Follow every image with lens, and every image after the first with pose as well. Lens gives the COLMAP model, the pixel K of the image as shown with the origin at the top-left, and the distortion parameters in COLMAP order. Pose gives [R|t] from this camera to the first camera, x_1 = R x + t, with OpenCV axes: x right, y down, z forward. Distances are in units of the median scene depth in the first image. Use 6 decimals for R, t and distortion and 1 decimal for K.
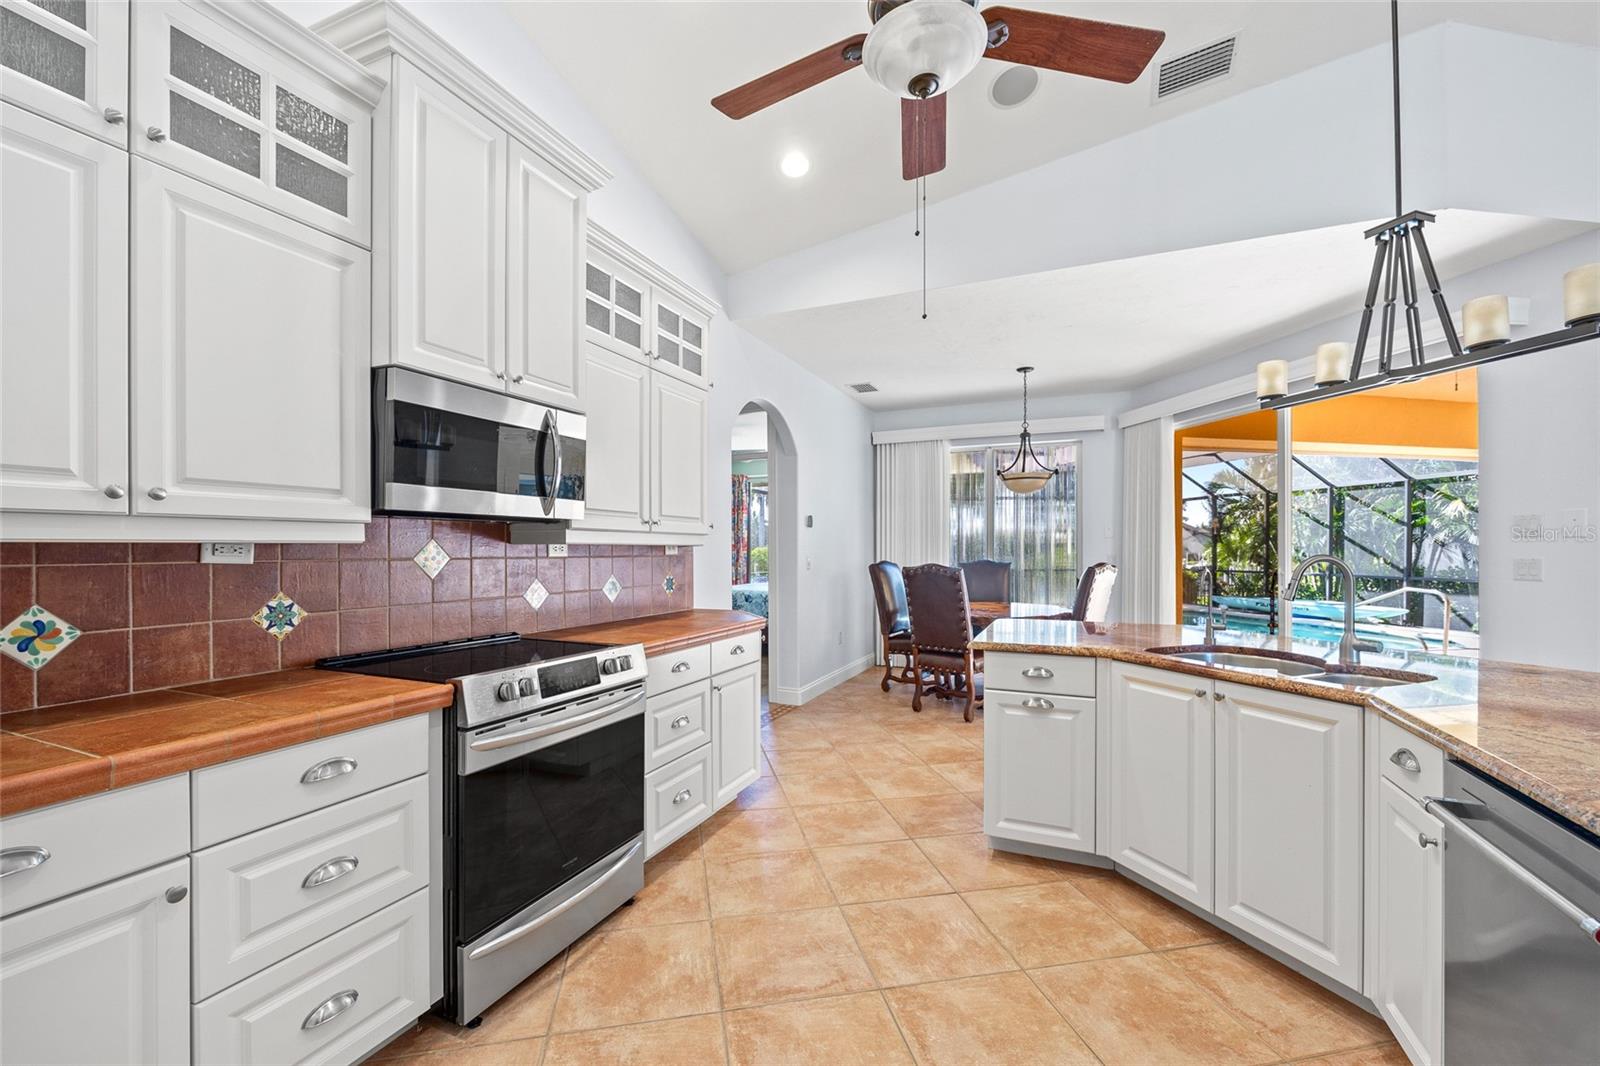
lens RADIAL K [[650.7, 0, 792.4], [0, 650.7, 549.1], [0, 0, 1]] dist [-0.006734, 0.000289]
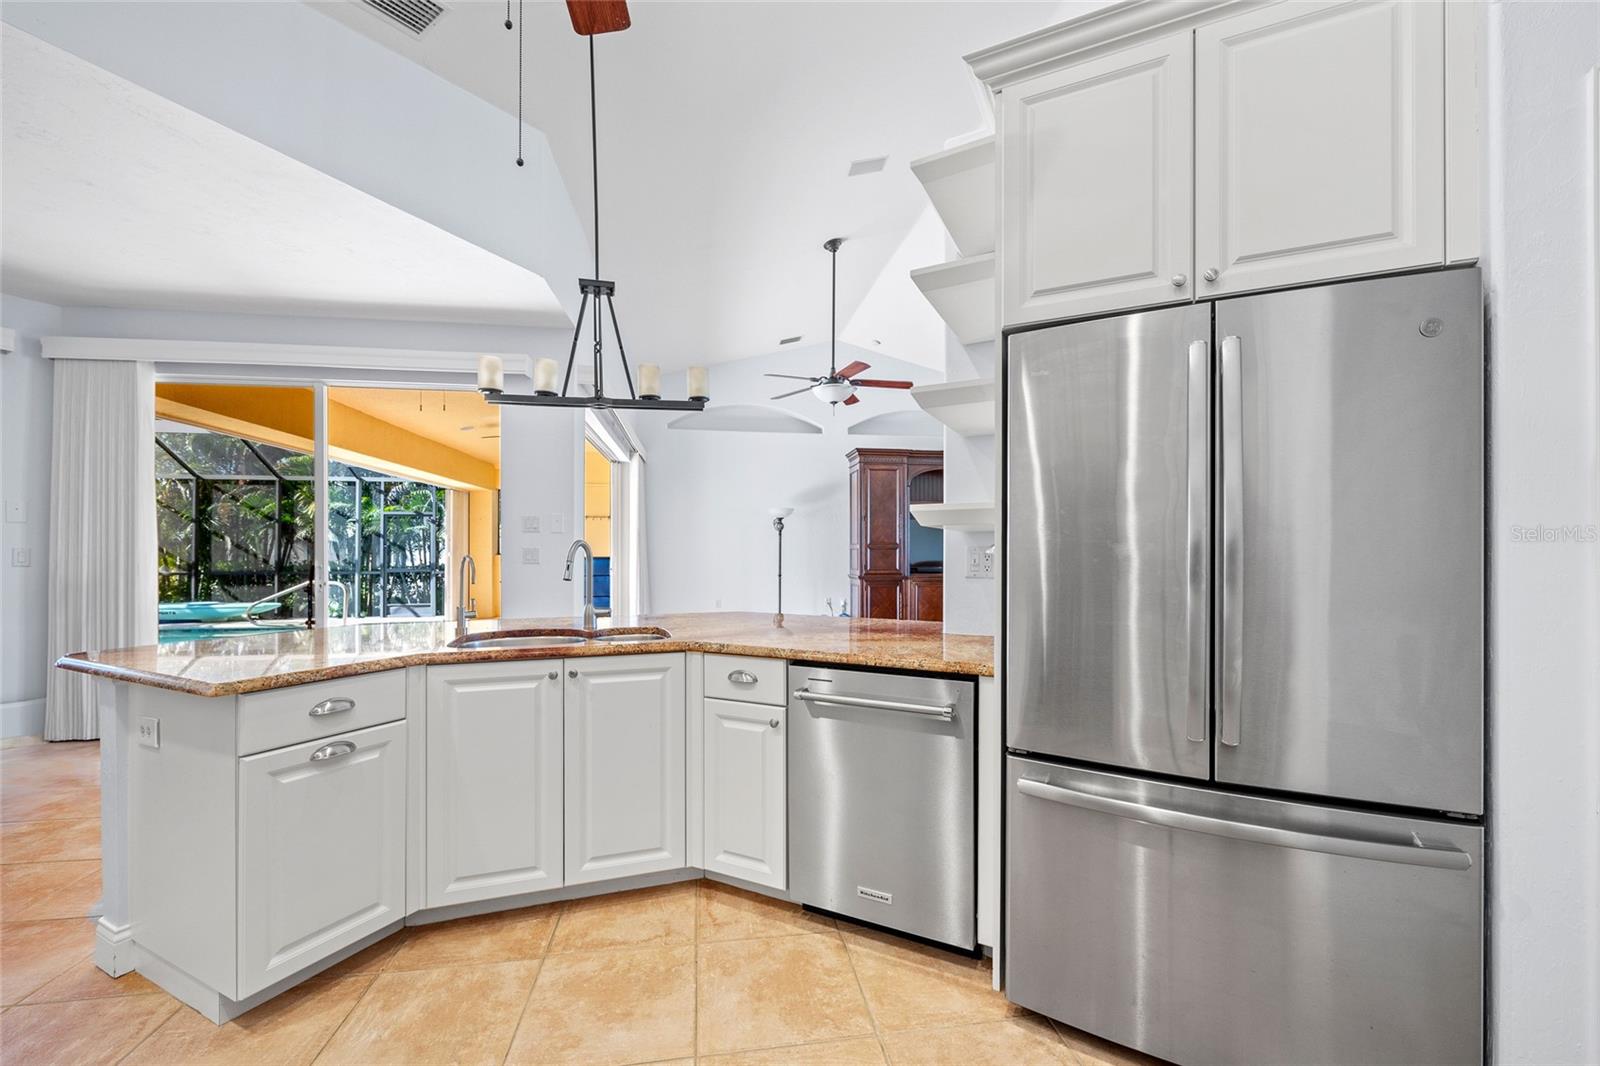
lens RADIAL K [[650.7, 0, 798.9], [0, 650.7, 548.3], [0, 0, 1]] dist [-0.006734, 0.000289]
pose [[0.028237, 0.001419, 0.999600, -0.352006], [-0.001013, 0.999999, -0.001391, 0.024788], [-0.999601, -0.000973, 0.028239, 0.565188]]
